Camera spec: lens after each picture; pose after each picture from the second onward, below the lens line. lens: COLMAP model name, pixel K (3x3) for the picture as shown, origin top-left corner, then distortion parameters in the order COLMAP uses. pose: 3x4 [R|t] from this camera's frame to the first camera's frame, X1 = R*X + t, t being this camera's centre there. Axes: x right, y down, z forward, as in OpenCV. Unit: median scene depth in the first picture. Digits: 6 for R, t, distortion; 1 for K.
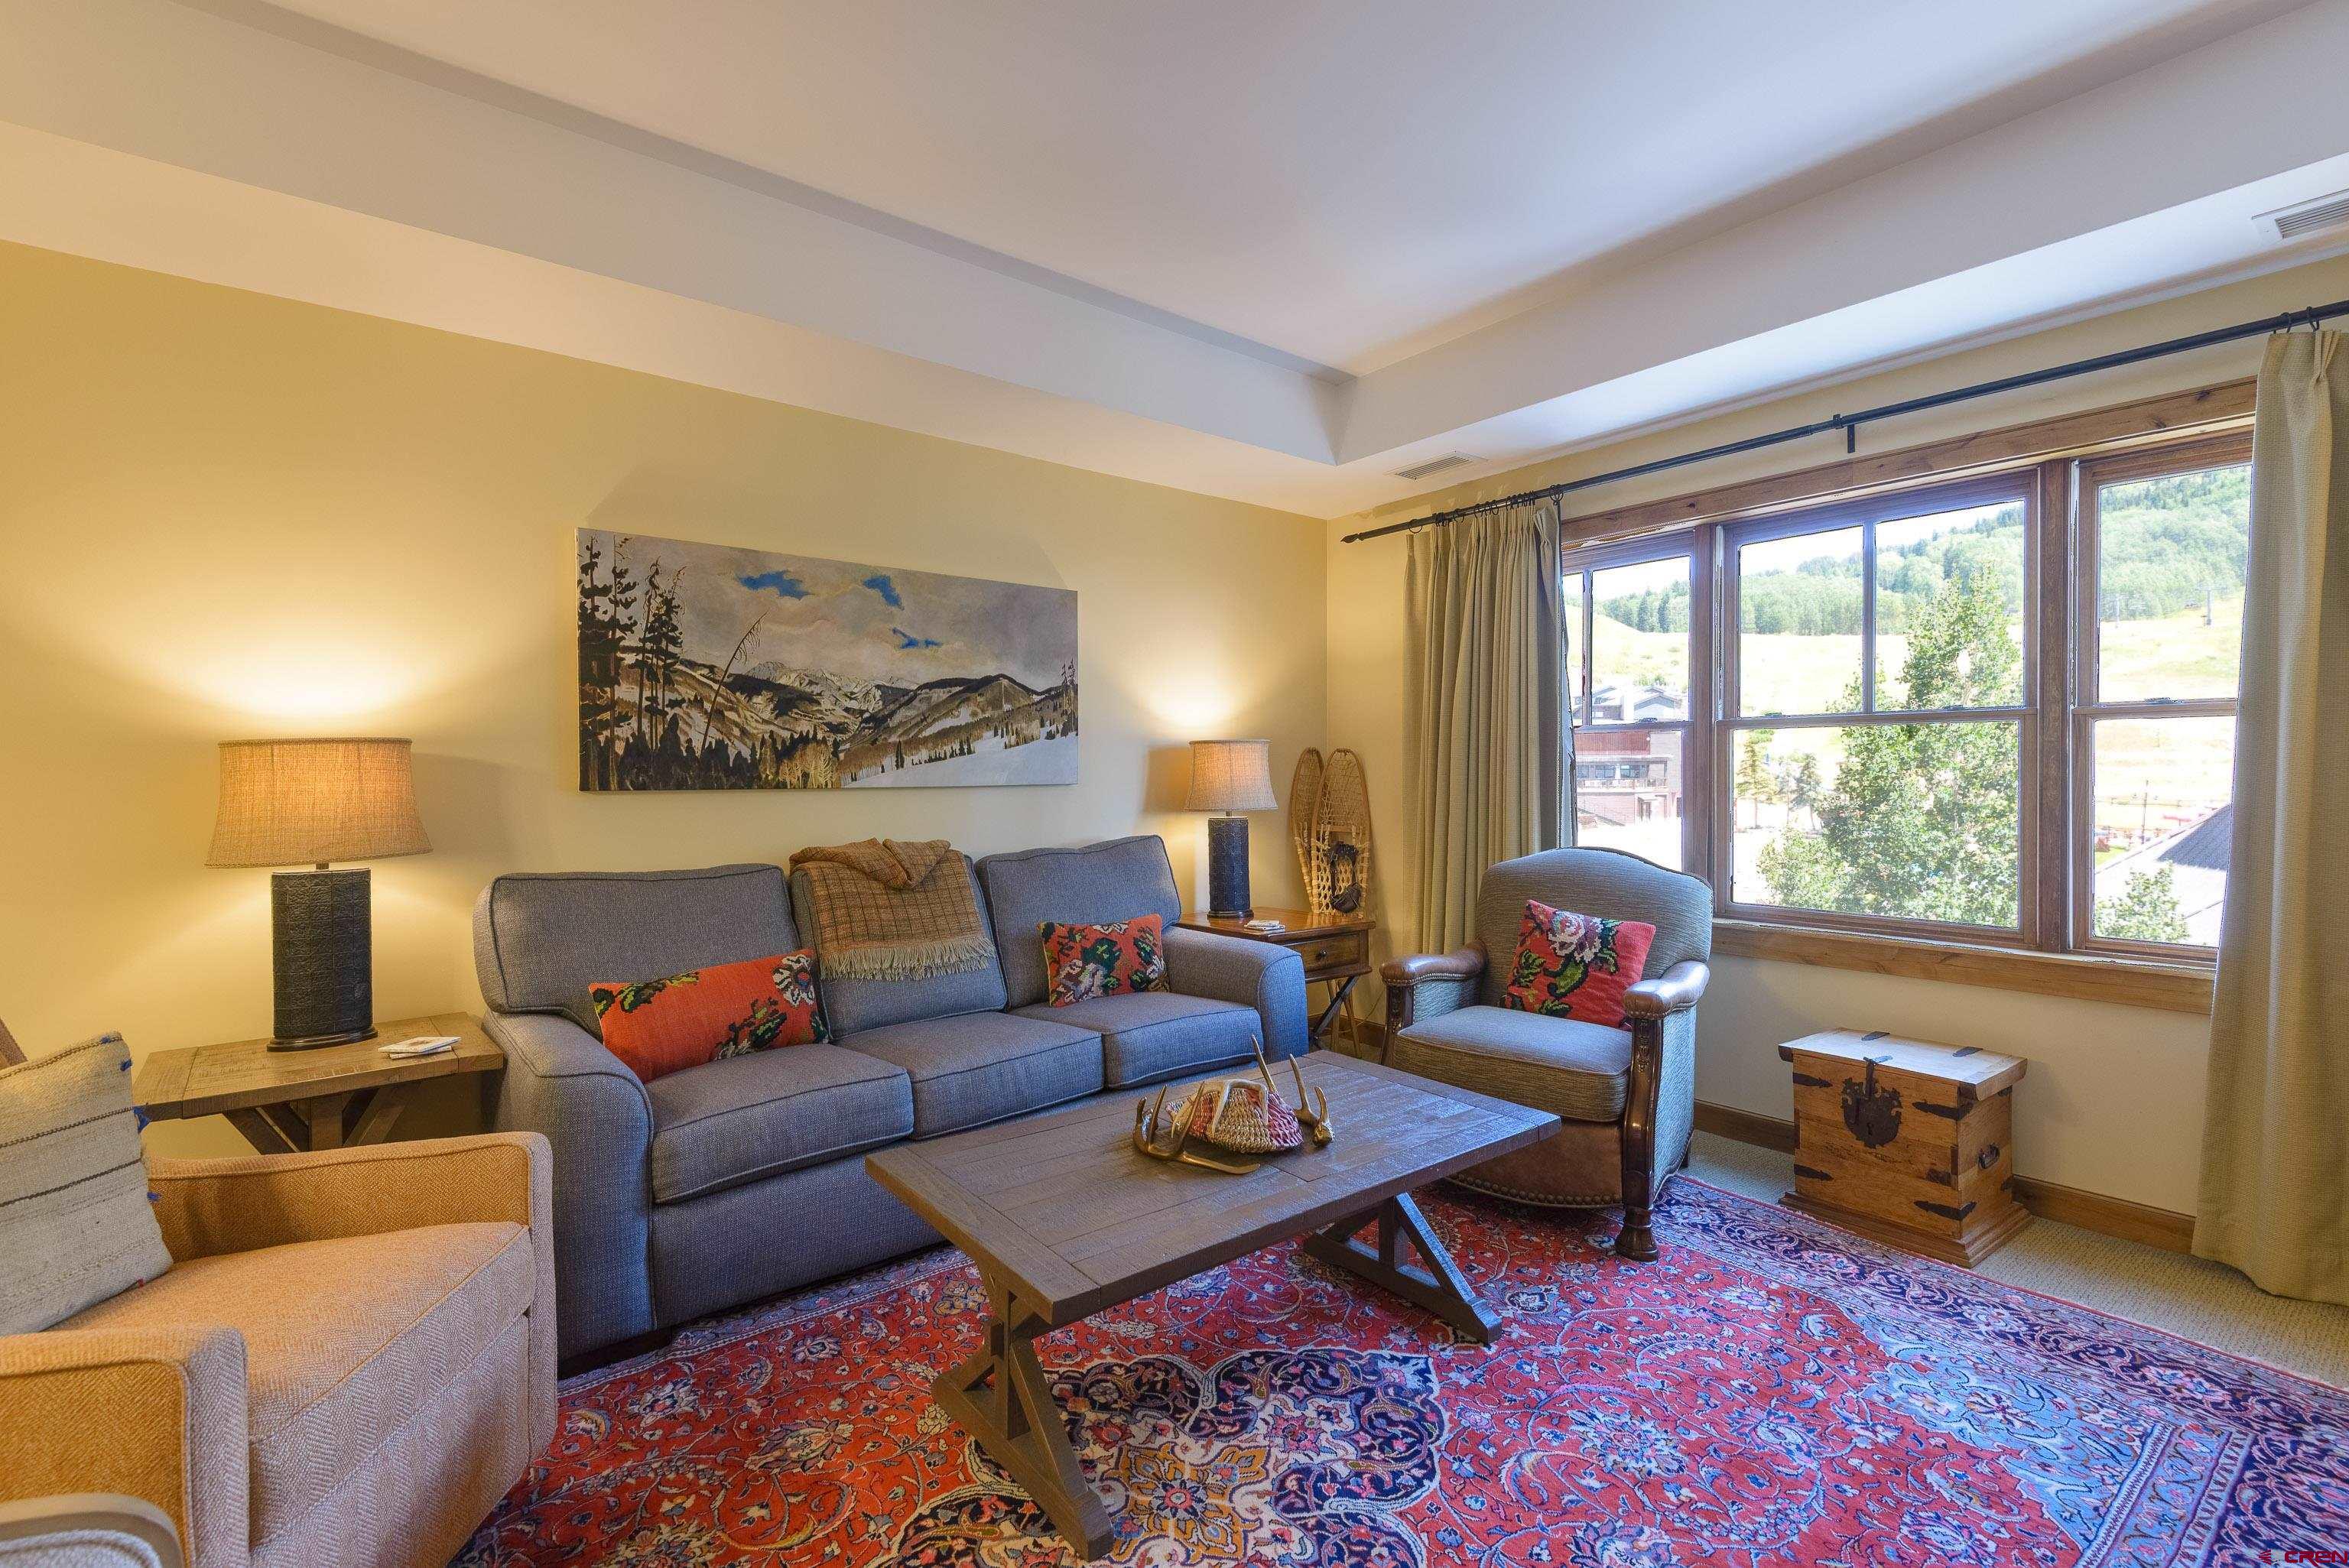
lens RADIAL K [[1070.8, 0, 1183.1], [0, 1070.8, 777.5], [0, 0, 1]] dist [0.038006, -0.019263]
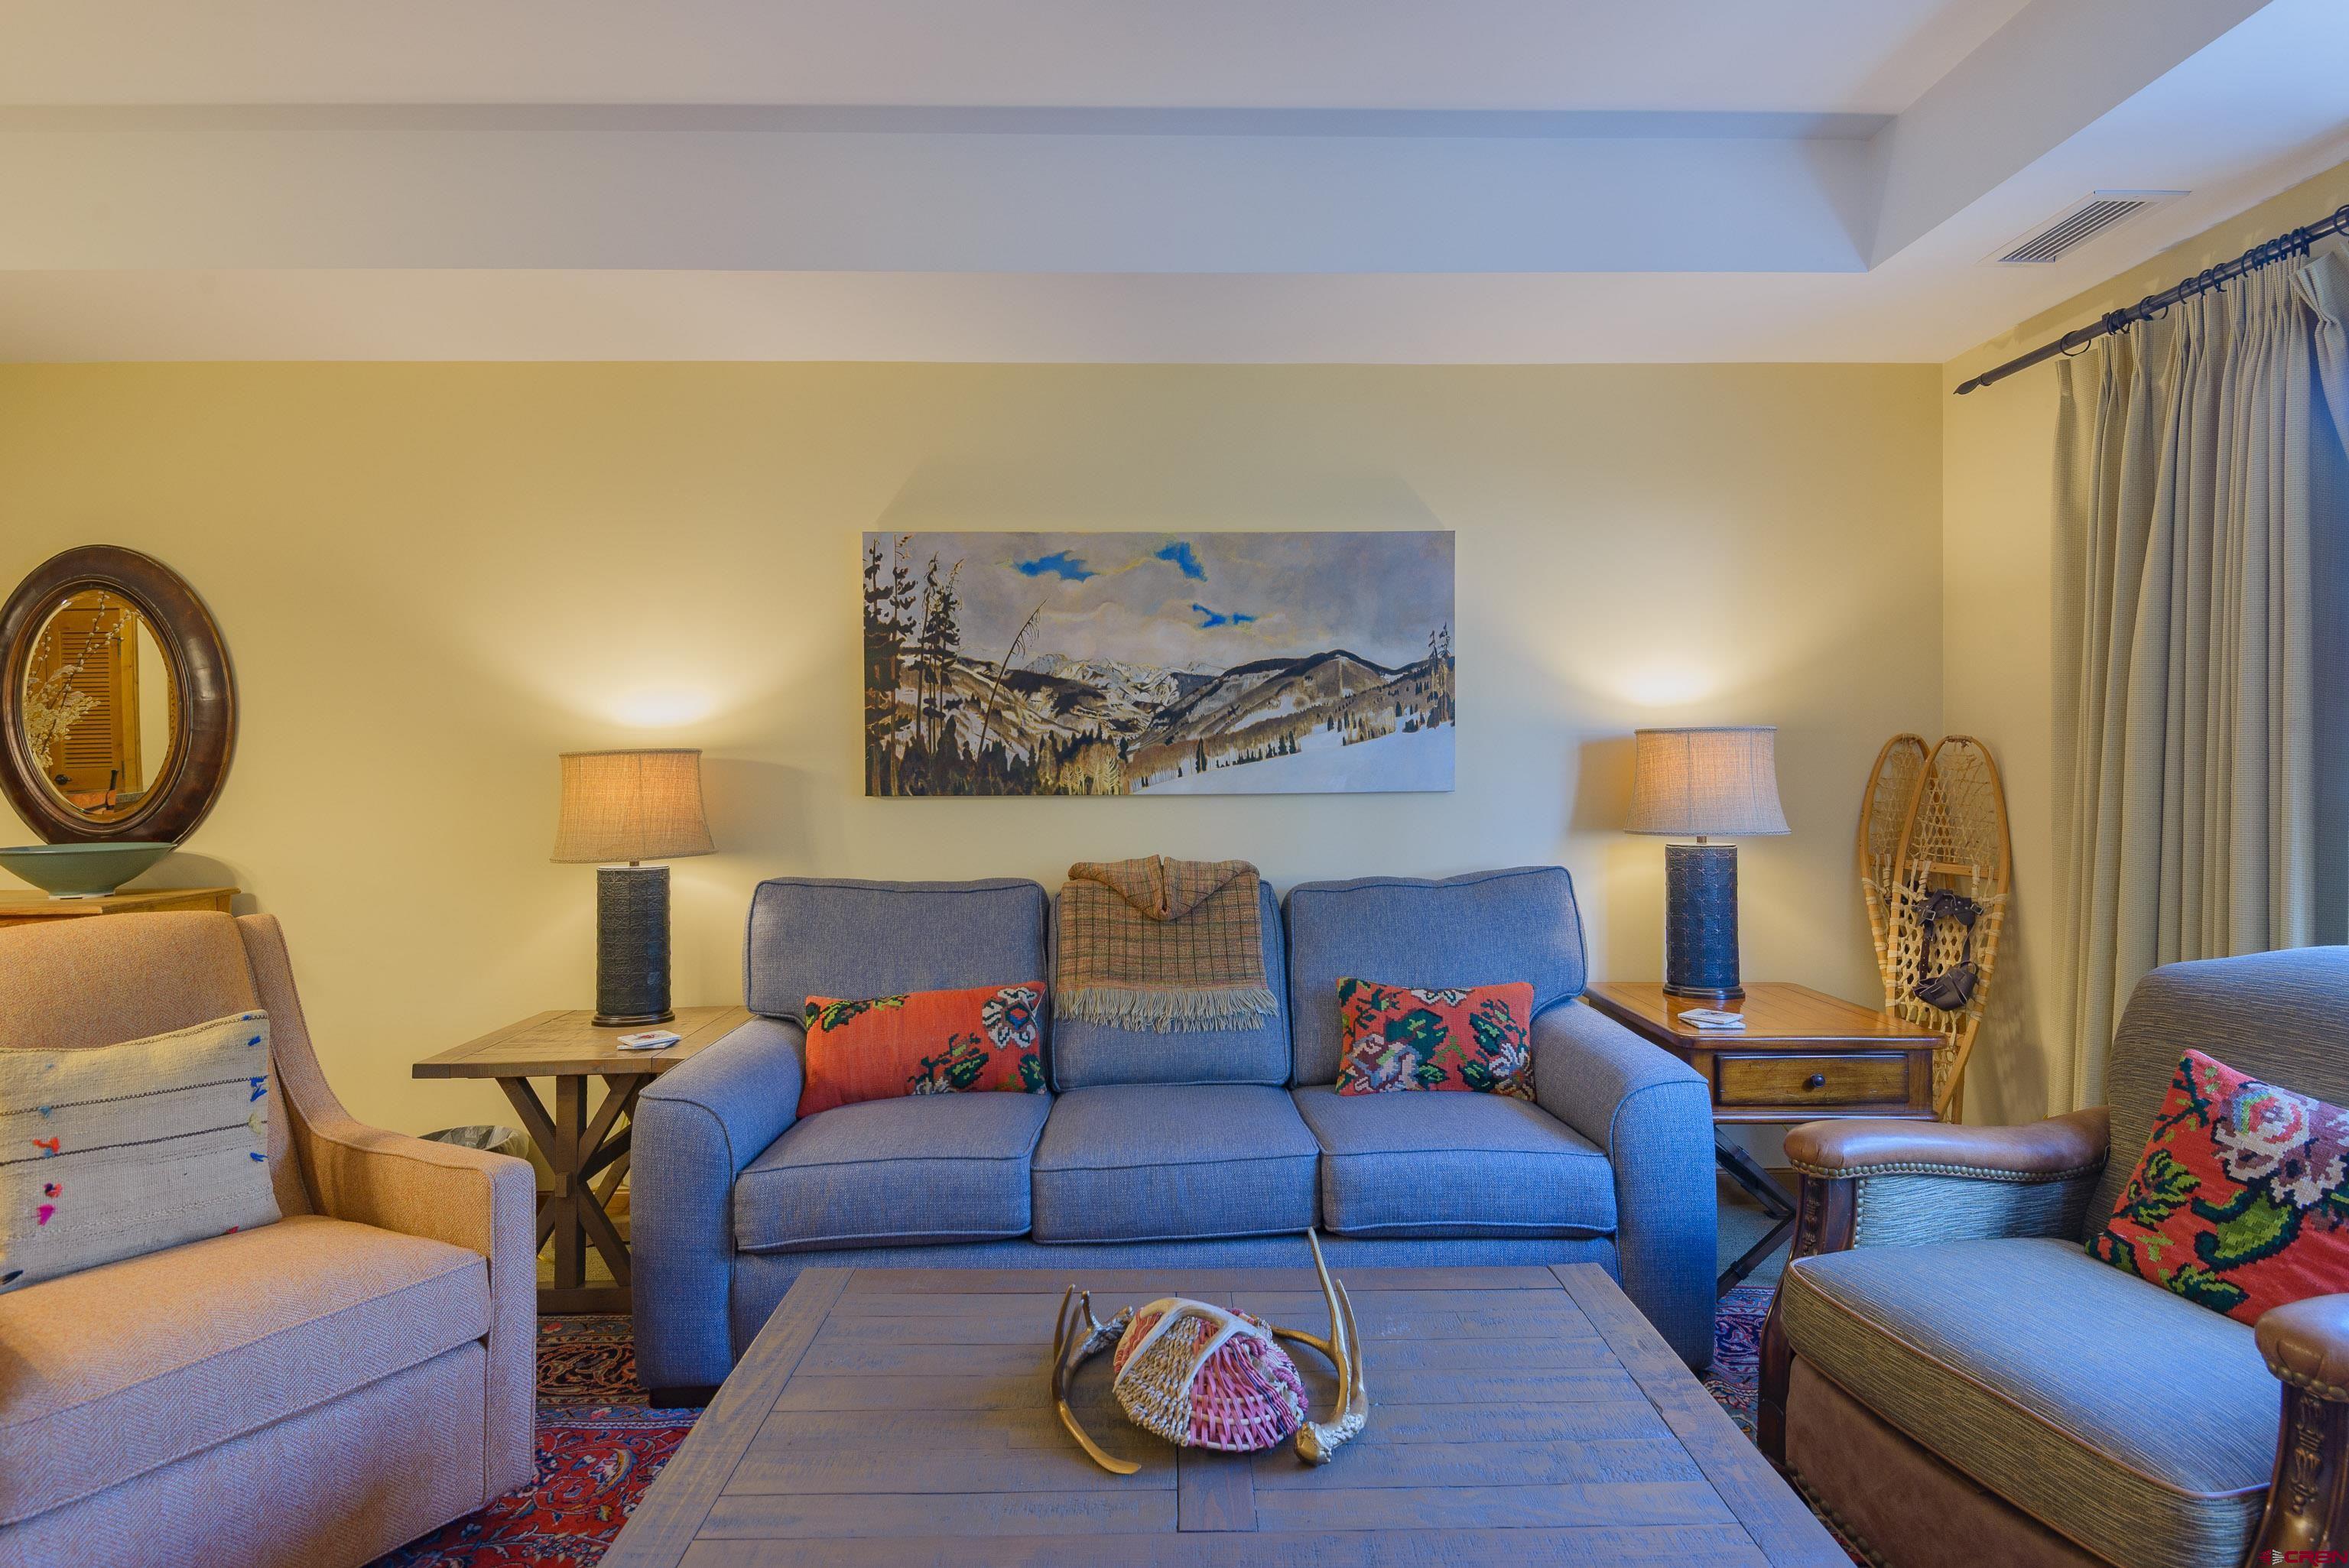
lens RADIAL K [[1159.1, 0, 1167.3], [0, 1159.1, 753.7], [0, 0, 1]] dist [0.031834, -0.026195]
pose [[0.789185, -0.001344, -0.614154, 0.289498], [0.000038, 0.999998, -0.002139, -0.022023], [0.614155, 0.001665, 0.789183, 0.294729]]
